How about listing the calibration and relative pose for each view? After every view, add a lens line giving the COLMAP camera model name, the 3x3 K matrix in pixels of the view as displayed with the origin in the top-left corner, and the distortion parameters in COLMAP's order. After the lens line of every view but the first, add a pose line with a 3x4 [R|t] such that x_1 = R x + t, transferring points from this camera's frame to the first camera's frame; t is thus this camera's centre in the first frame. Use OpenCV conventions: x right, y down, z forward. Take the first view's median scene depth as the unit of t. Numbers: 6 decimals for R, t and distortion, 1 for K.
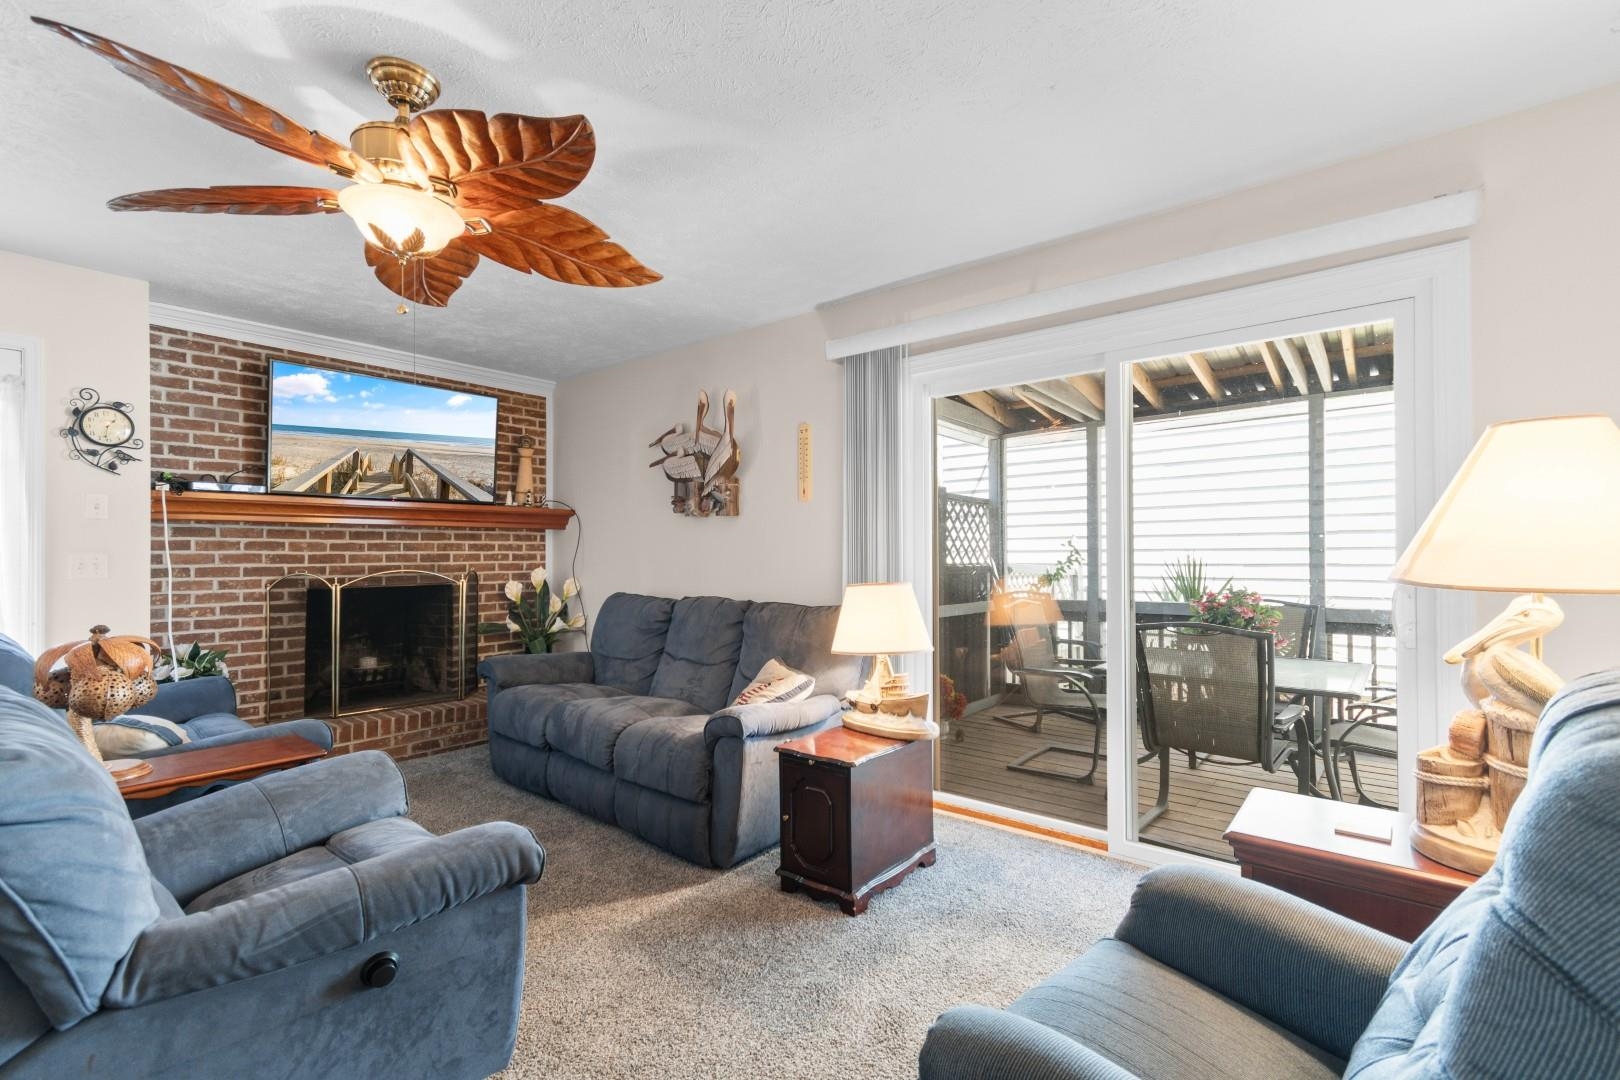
lens RADIAL K [[711.0, 0, 810.0], [0, 711.0, 540.0], [0, 0, 1]] dist [0.000427, -0.000378]
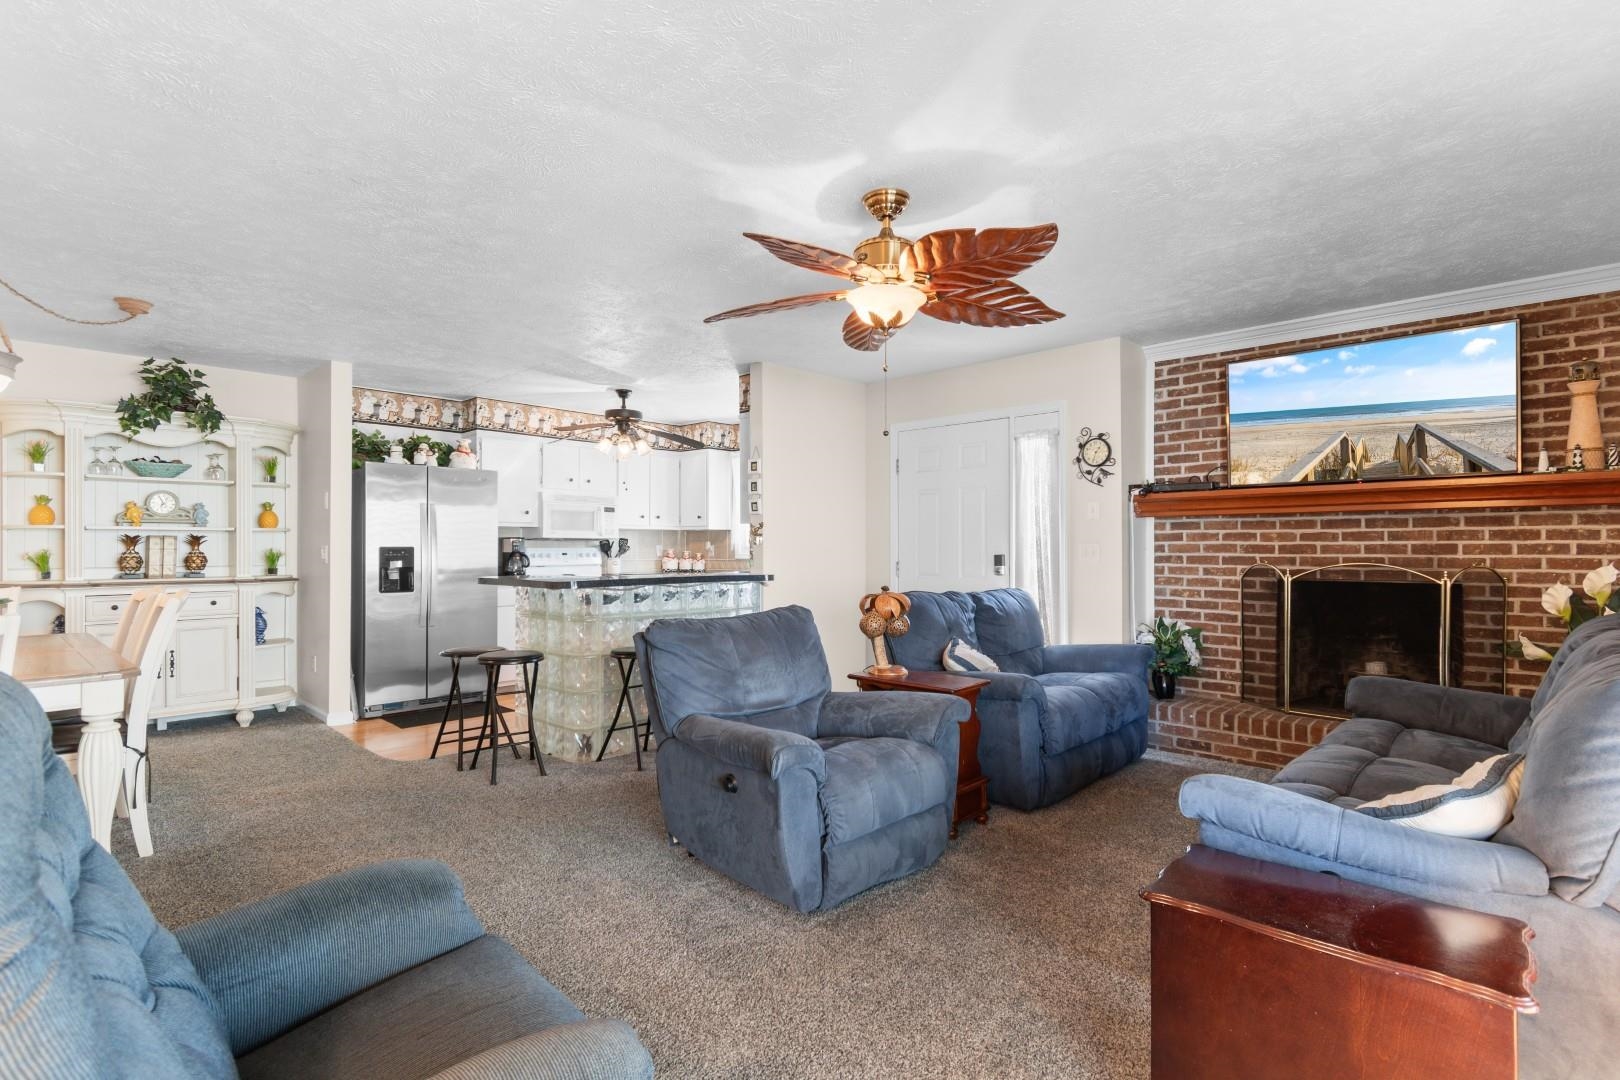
lens RADIAL K [[768.0, 0, 817.4], [0, 768.0, 540.8], [0, 0, 1]] dist [0.002070, 0.000399]
pose [[-0.060856, -0.003586, -0.998140, 0.436089], [0.020550, 0.999777, -0.004844, 0.007098], [0.997935, -0.020807, -0.060768, 0.442751]]
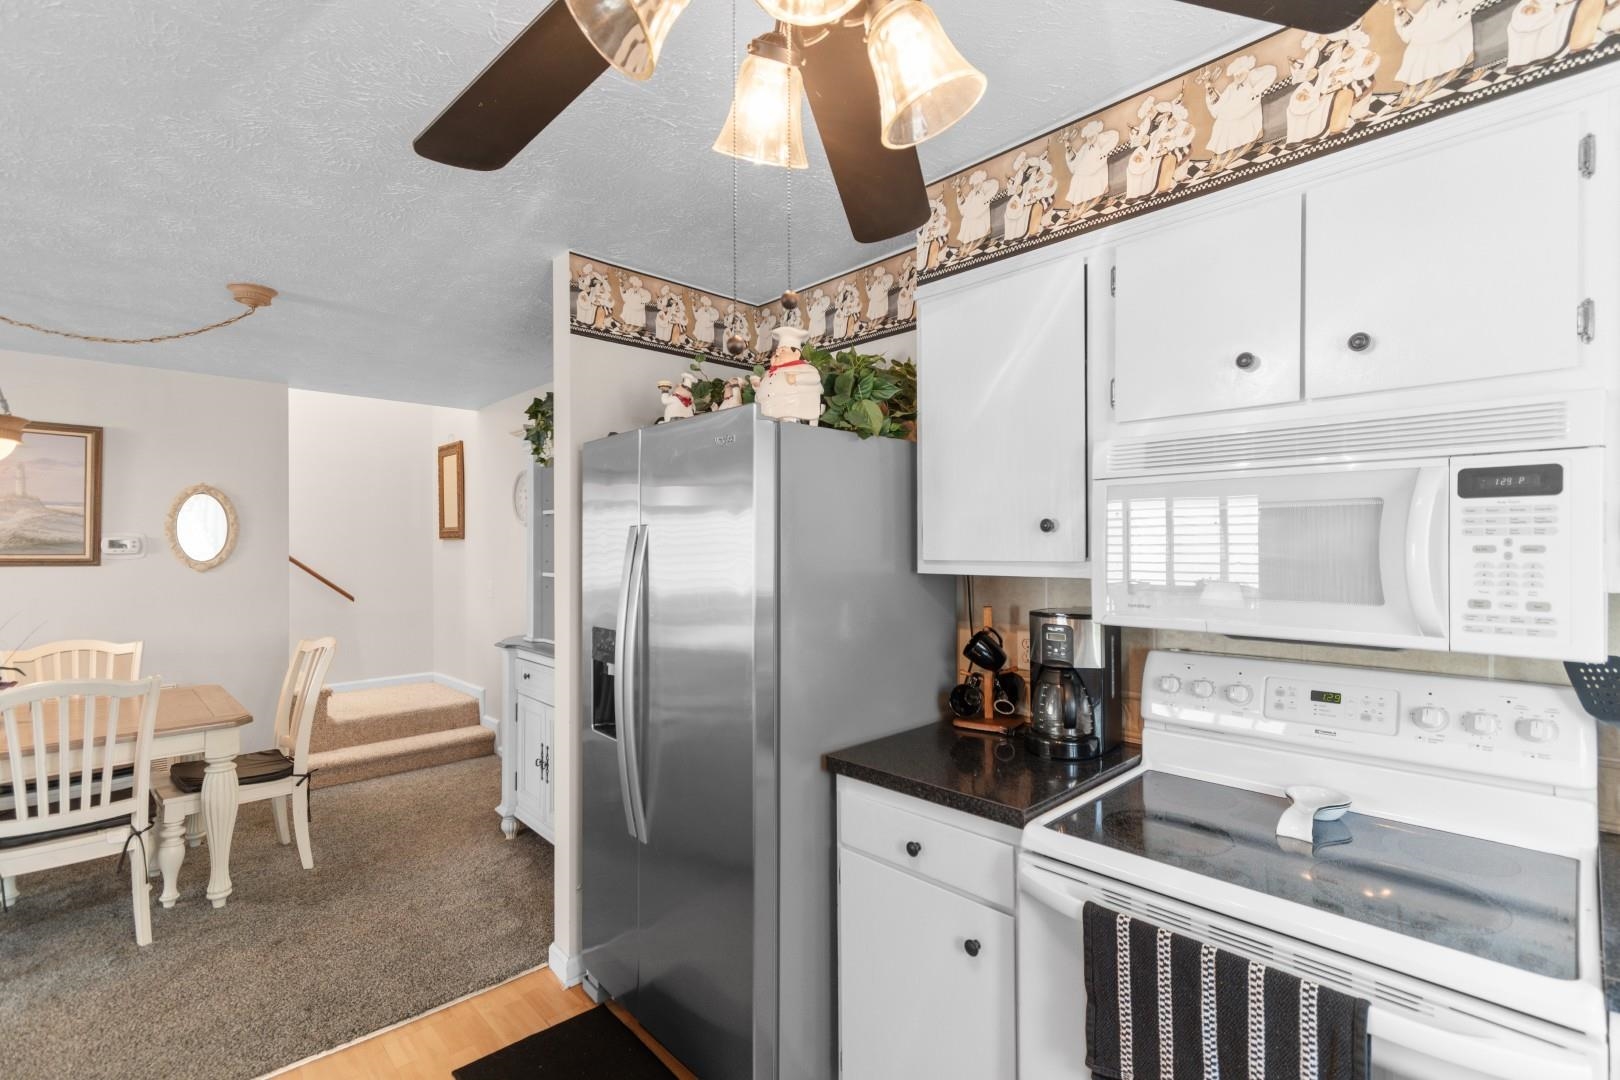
lens RADIAL K [[735.2, 0, 821.6], [0, 735.2, 546.6], [0, 0, 1]] dist [0.001551, -0.000200]
pose [[-0.992704, 0.008434, 0.120280, -1.158989], [0.006062, 0.999780, -0.020066, -0.057673], [-0.120423, -0.019191, -0.992537, 0.148075]]
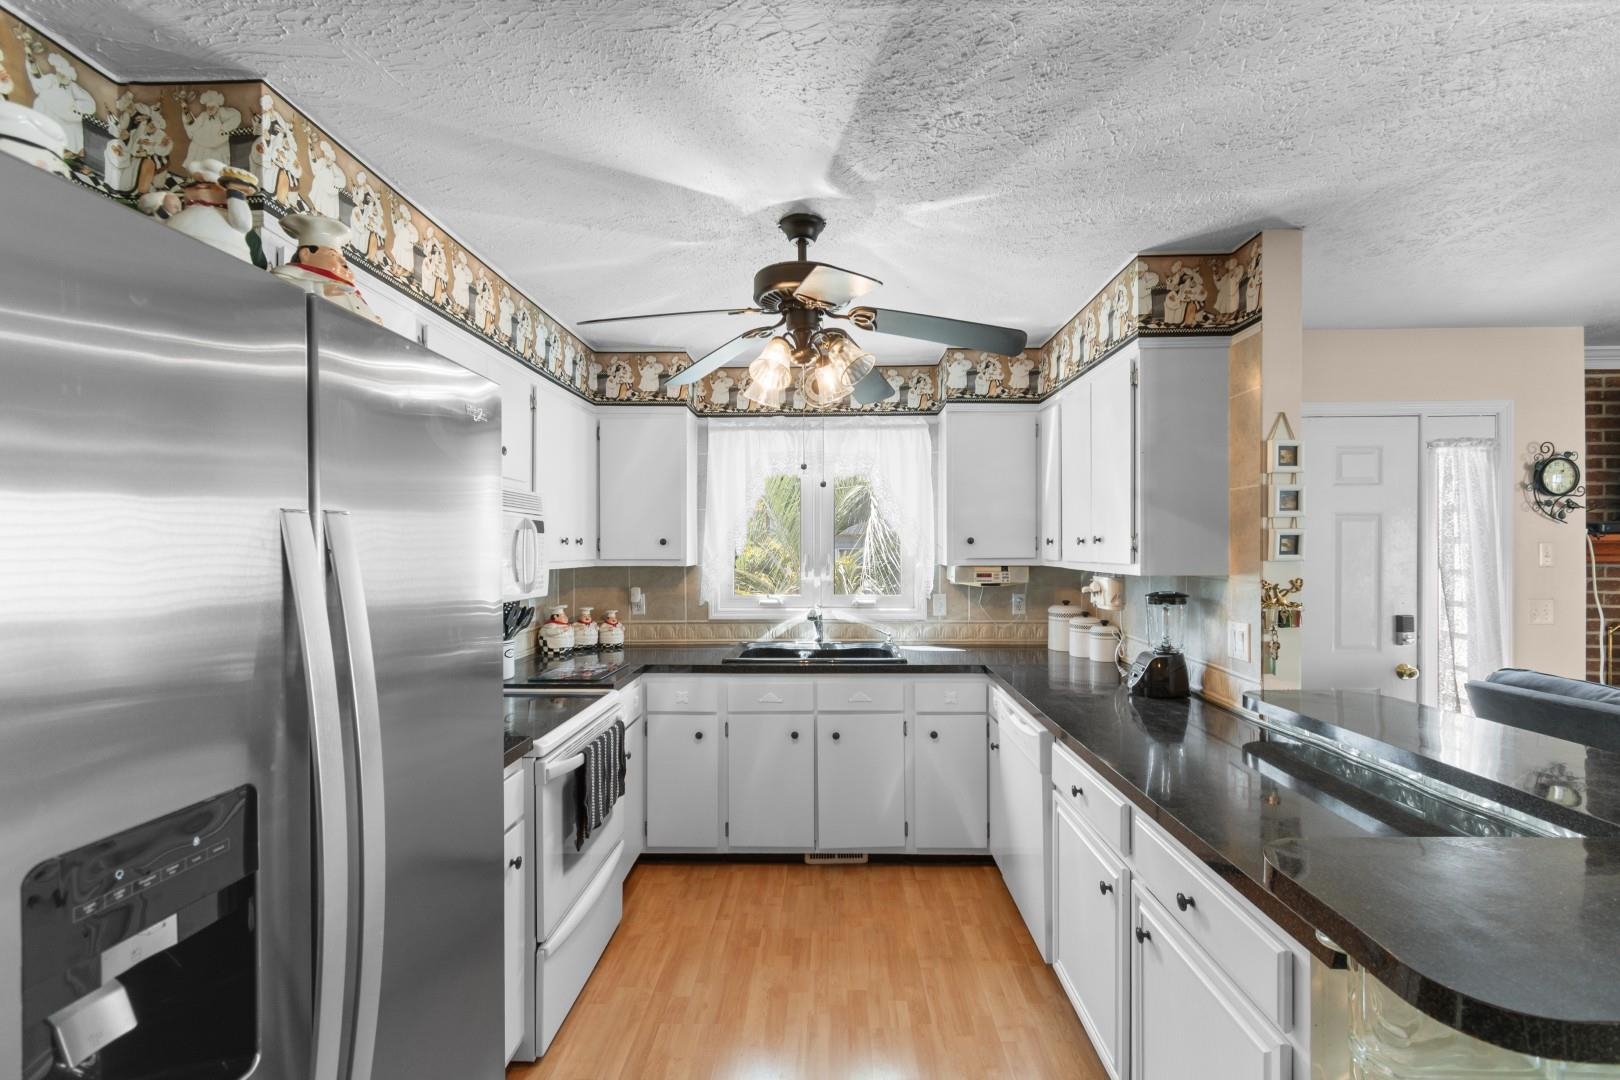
lens RADIAL K [[719.8, 0, 822.9], [0, 719.8, 549.1], [0, 0, 1]] dist [-0.000760, -0.000369]
pose [[0.618091, 0.004271, -0.786095, -0.671820], [0.016003, 0.999710, 0.018015, -0.073544], [0.785944, -0.023714, 0.617843, -0.387926]]
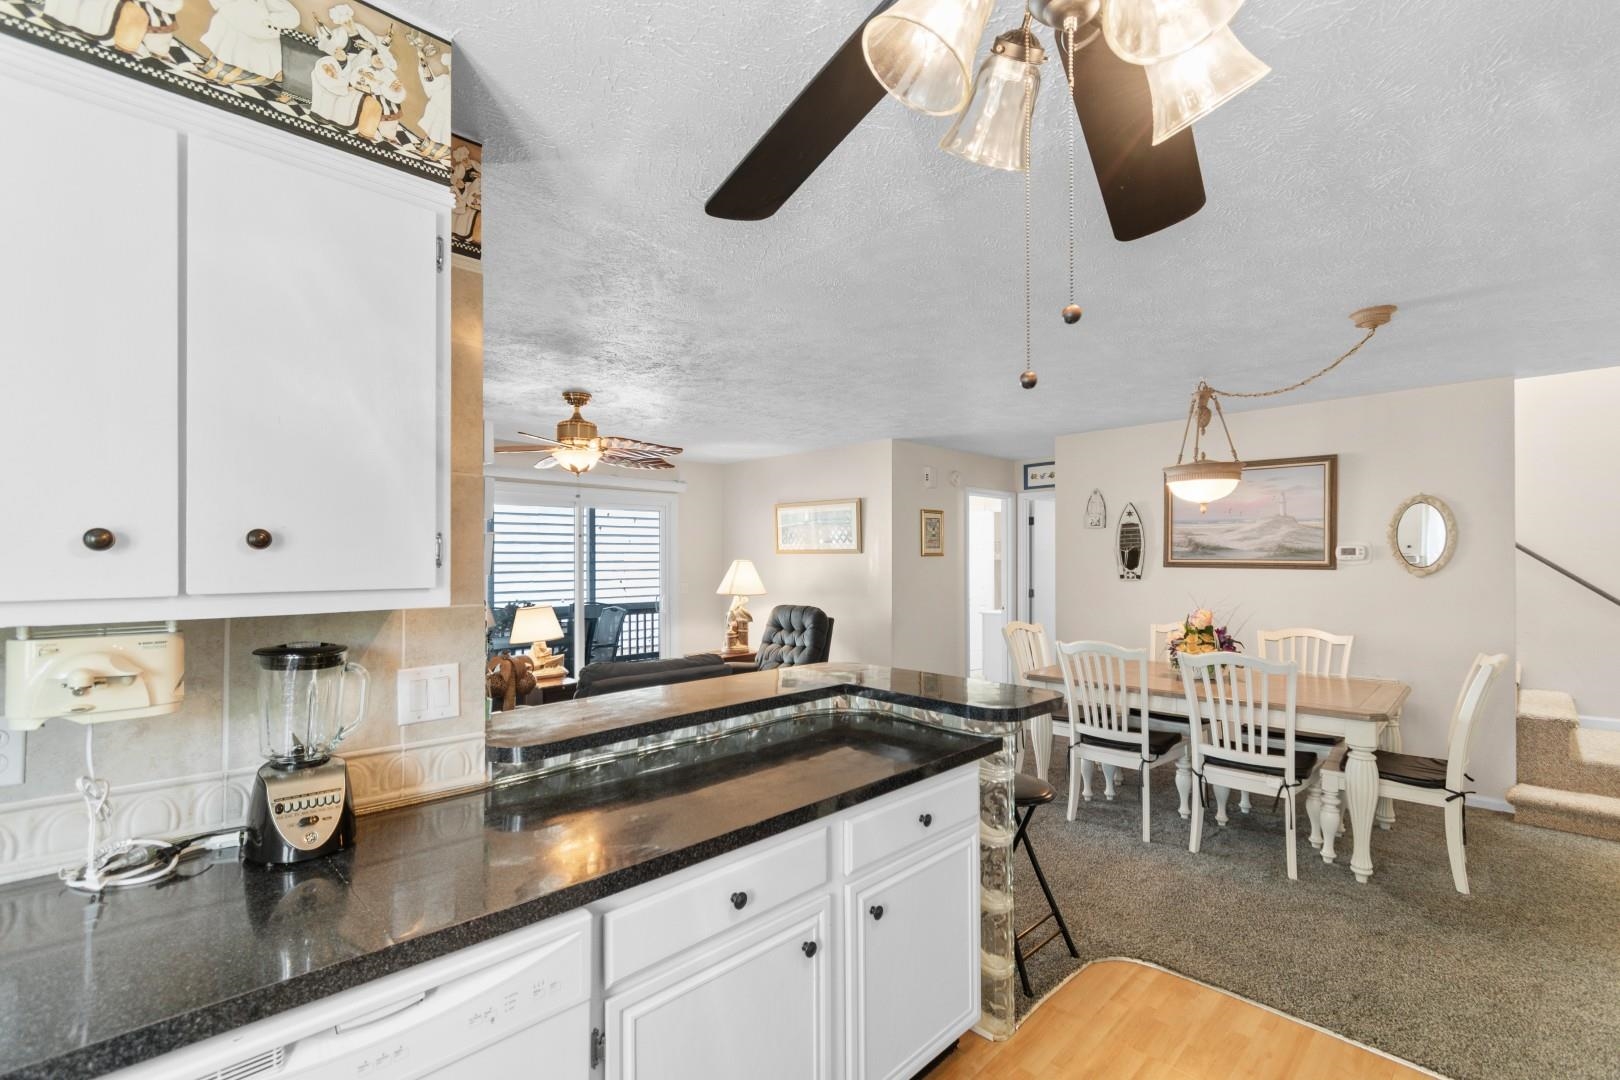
lens RADIAL K [[712.6, 0, 806.6], [0, 712.6, 559.8], [0, 0, 1]] dist [-0.000779, -0.001009]
pose [[0.112090, 0.002042, 0.993696, -1.321252], [-0.014592, 0.999893, -0.000409, -0.061051], [-0.993591, -0.014454, 0.112107, 0.001803]]
